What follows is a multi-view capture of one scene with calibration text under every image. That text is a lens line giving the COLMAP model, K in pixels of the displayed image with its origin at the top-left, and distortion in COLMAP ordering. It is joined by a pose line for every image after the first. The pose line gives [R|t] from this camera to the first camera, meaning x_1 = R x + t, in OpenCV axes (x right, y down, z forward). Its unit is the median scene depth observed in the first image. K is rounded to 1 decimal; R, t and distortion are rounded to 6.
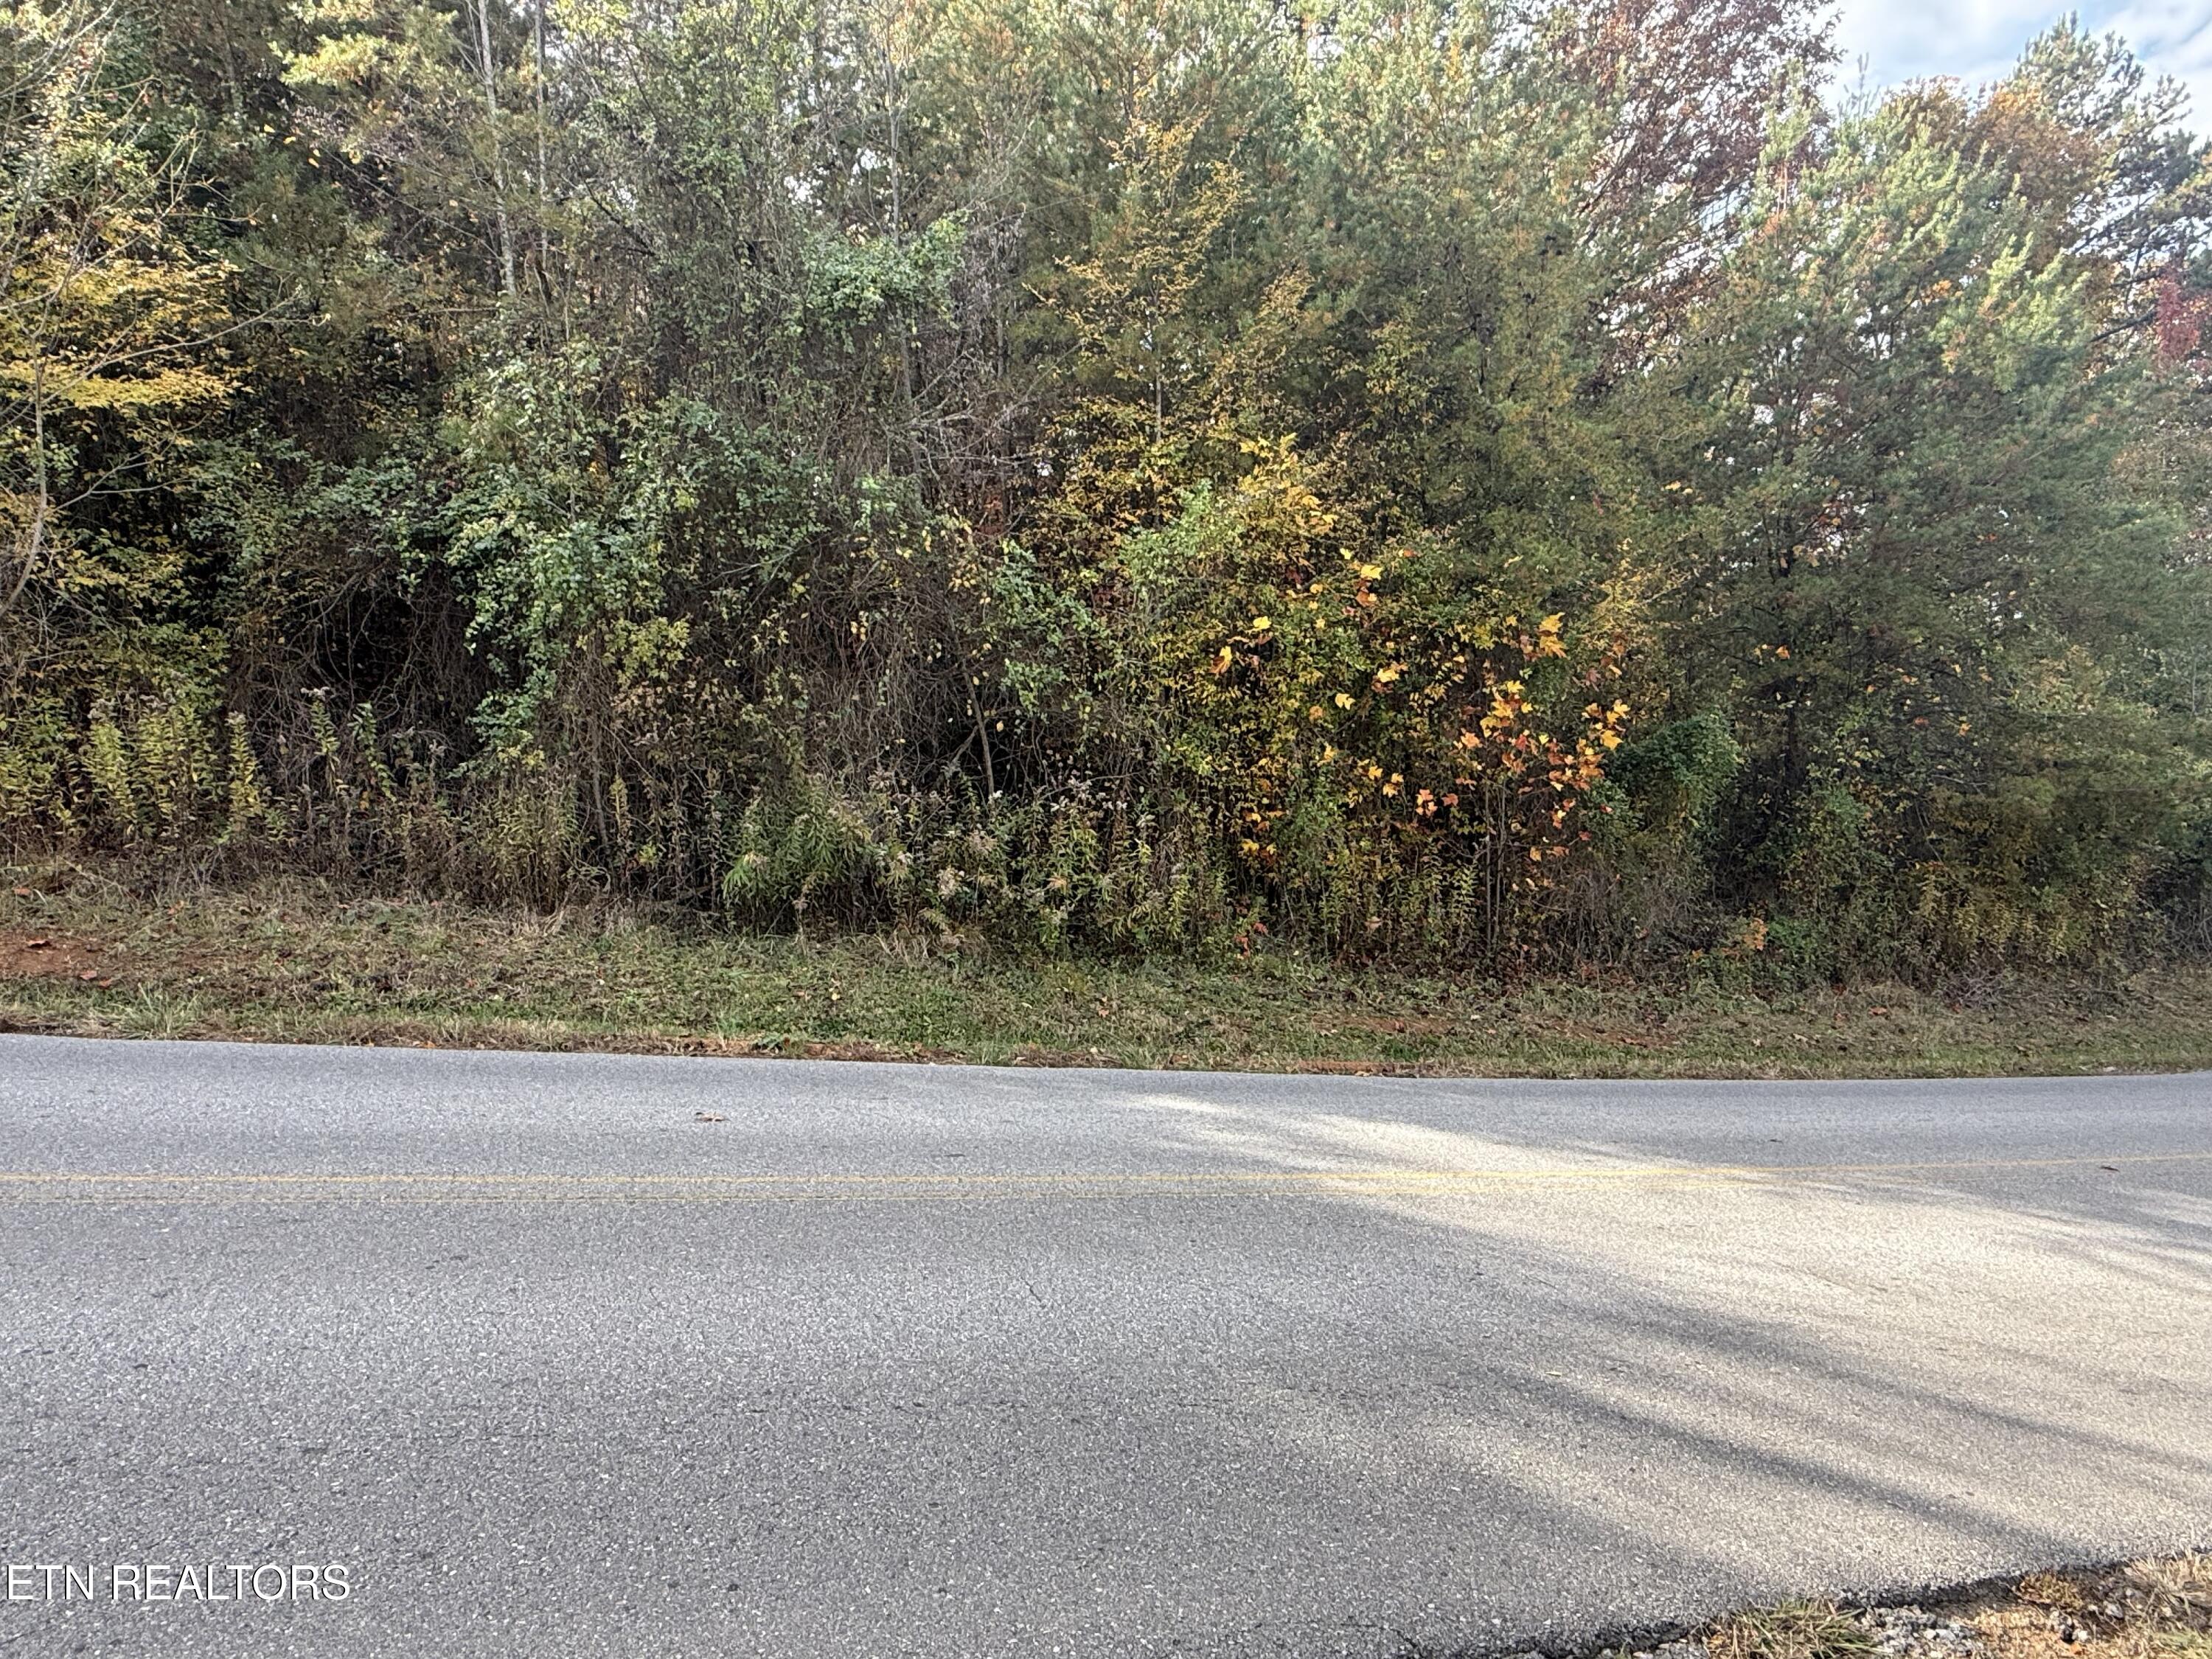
lens RADIAL K [[1302.4, 0, 1105.4], [0, 1302.4, 823.4], [0, 0, 1]] dist [0.000130, 0.000775]
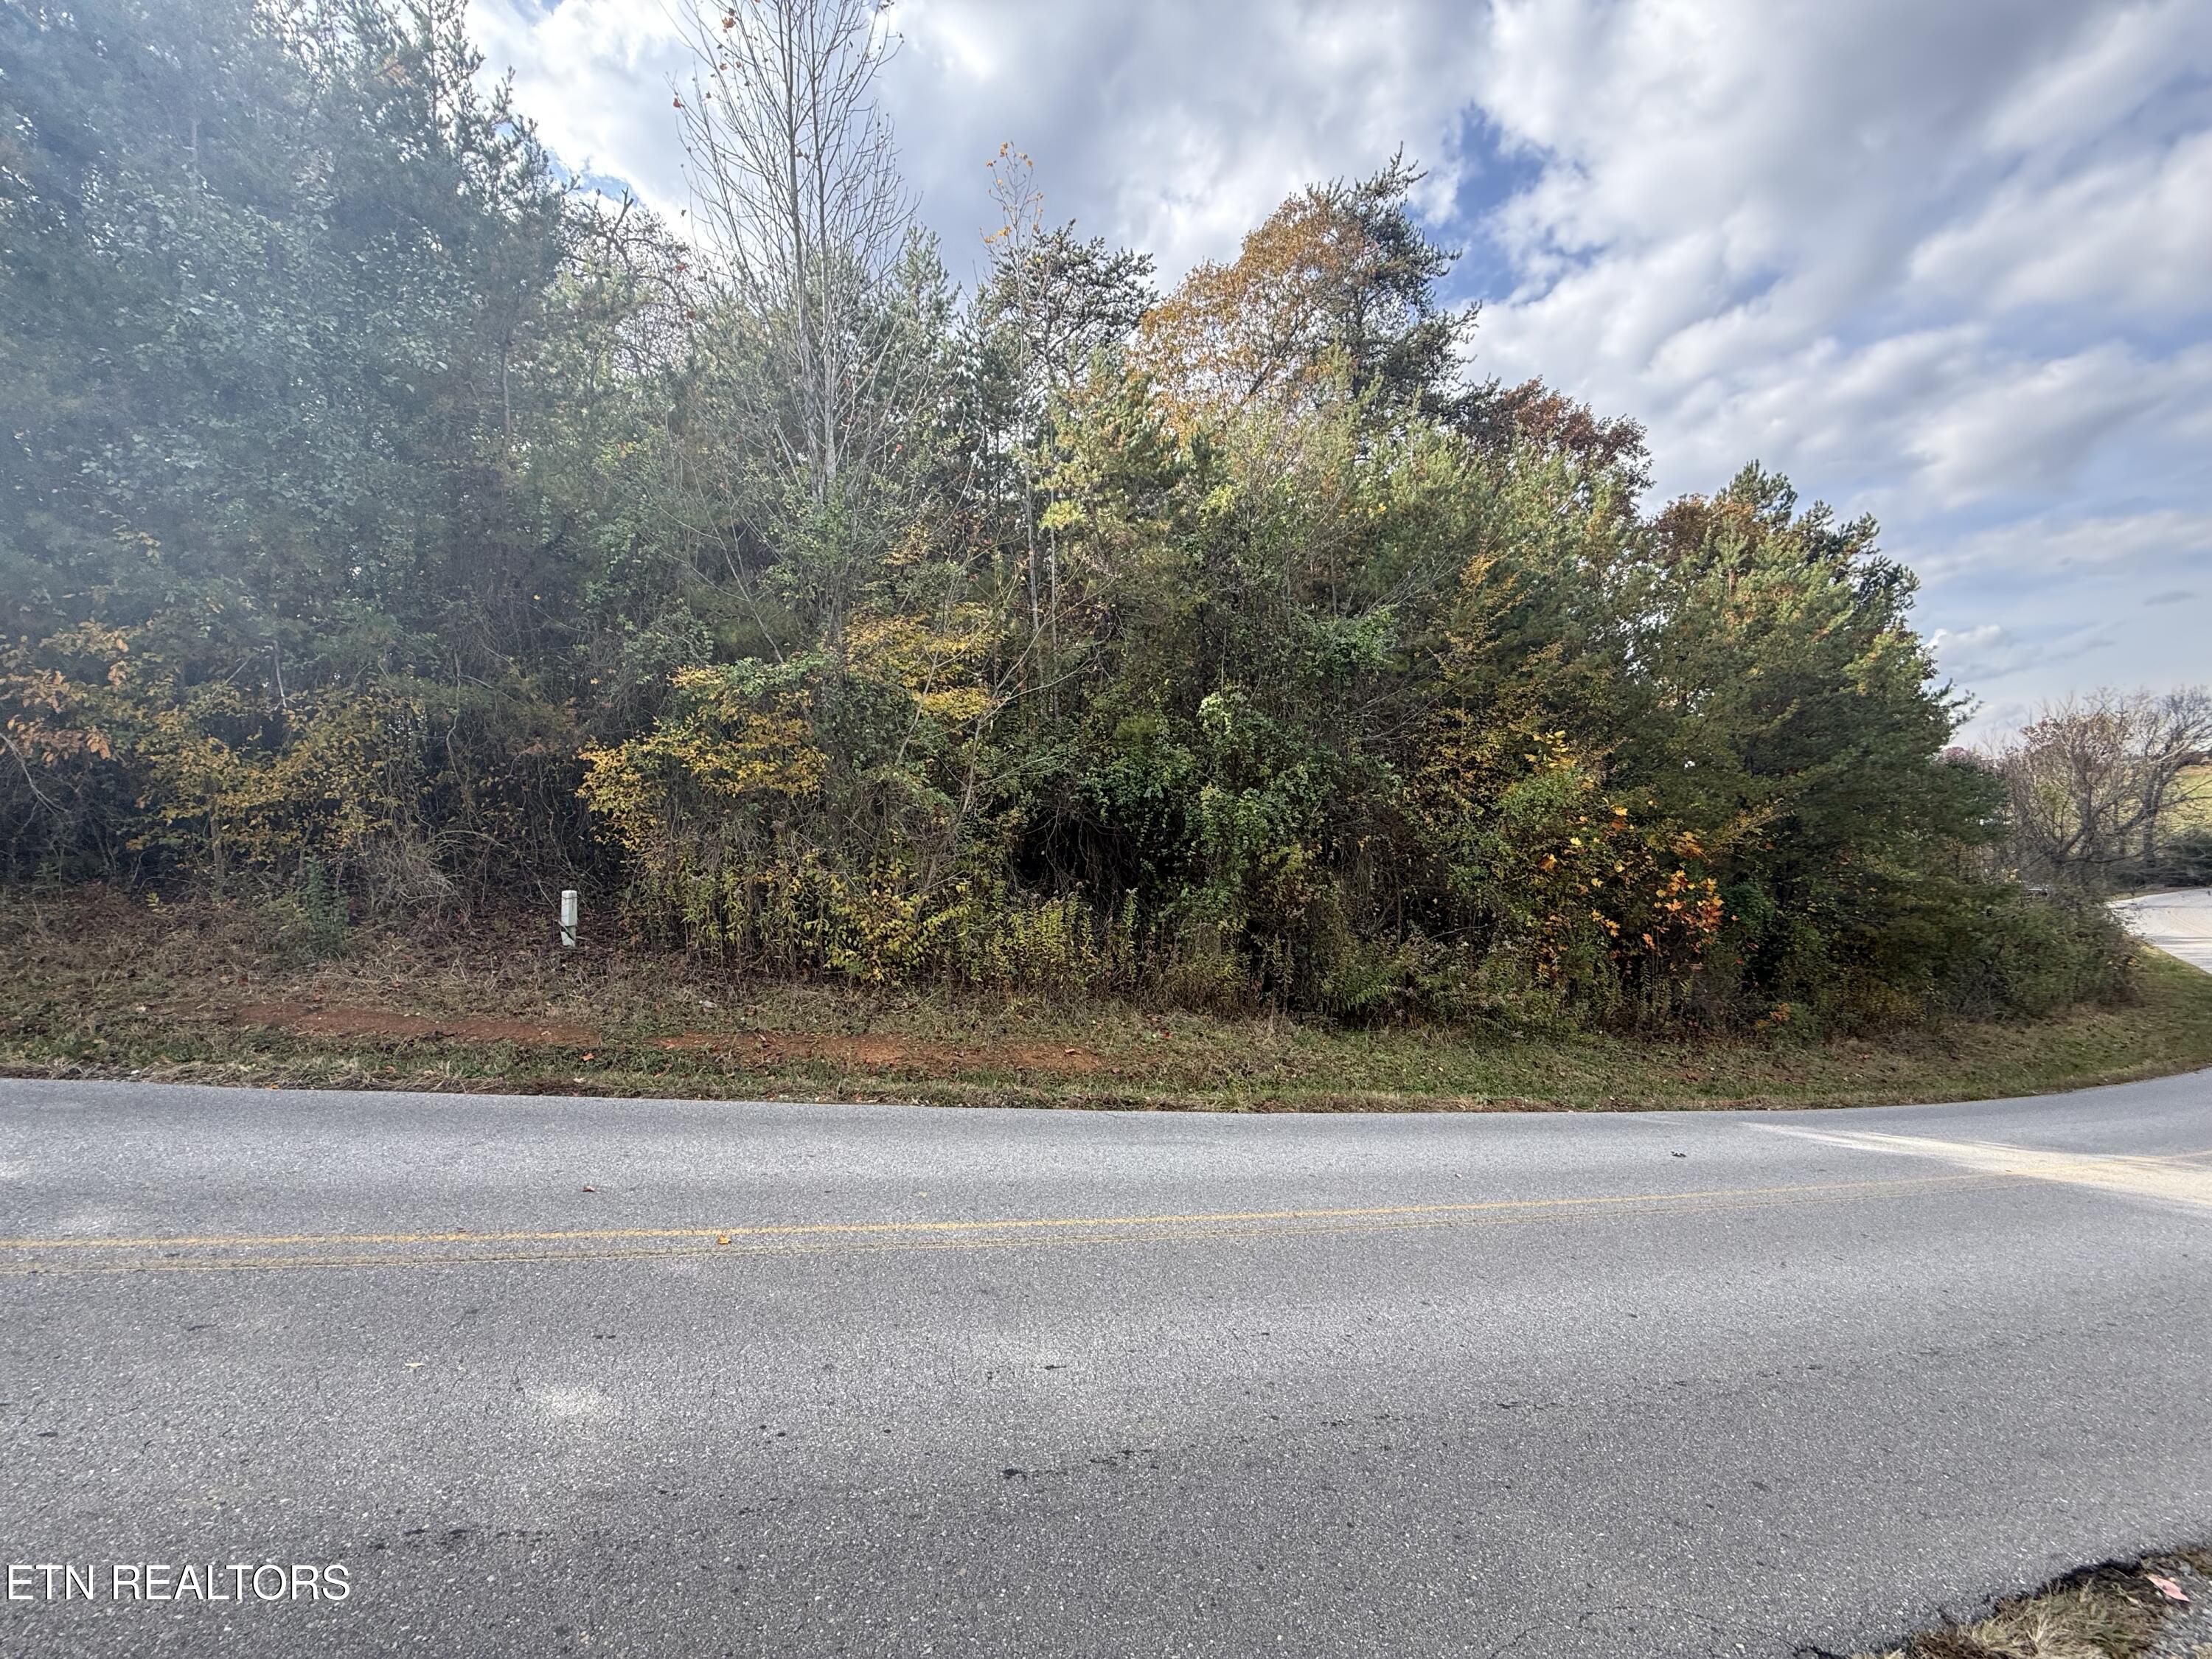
lens RADIAL K [[882.0, 0, 1098.0], [0, 882.0, 824.5], [0, 0, 1]] dist [-0.000868, 0.000493]
pose [[0.995669, 0.005618, 0.092795, -0.643528], [0.003360, 0.995345, -0.096316, -0.065443], [-0.092904, 0.096210, 0.991016, -0.119154]]
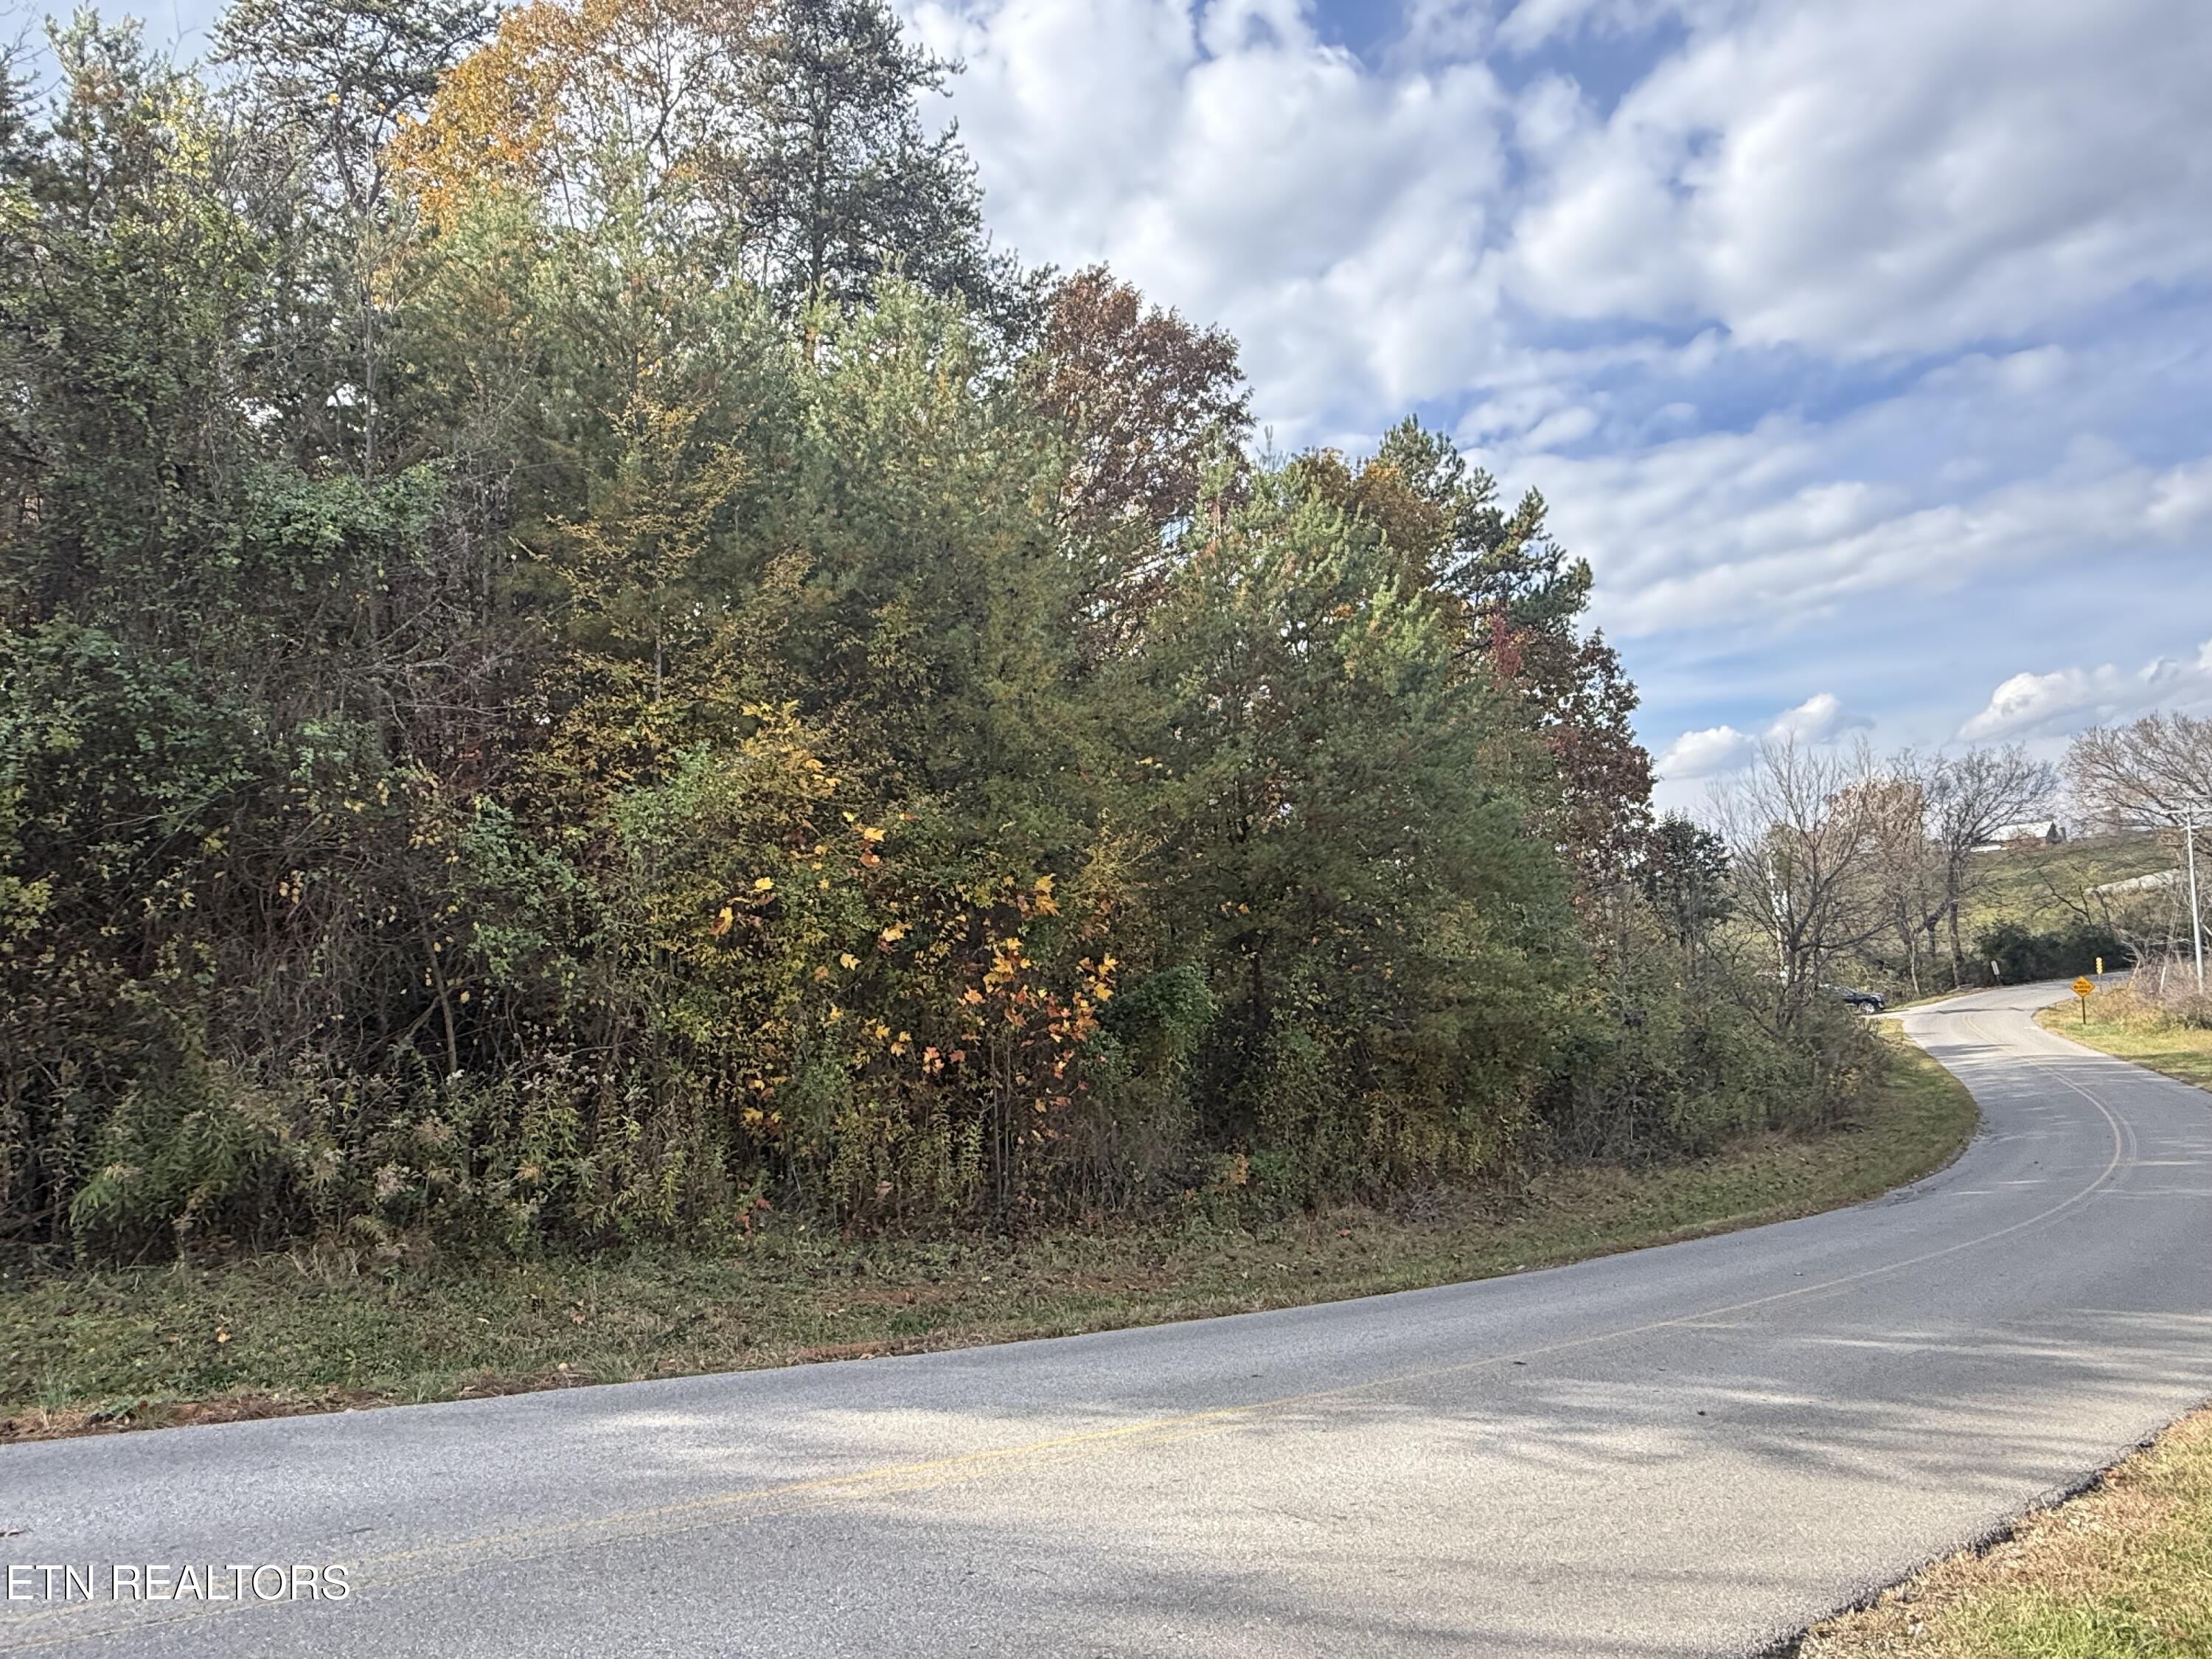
lens RADIAL K [[1302.4, 0, 1106.1], [0, 1302.4, 820.9], [0, 0, 1]] dist [0.000130, 0.000775]
pose [[0.935359, 0.018019, 0.353241, 0.013593], [0.050920, 0.981438, -0.184895, -0.005057], [-0.350016, 0.190930, 0.917079, -0.004884]]
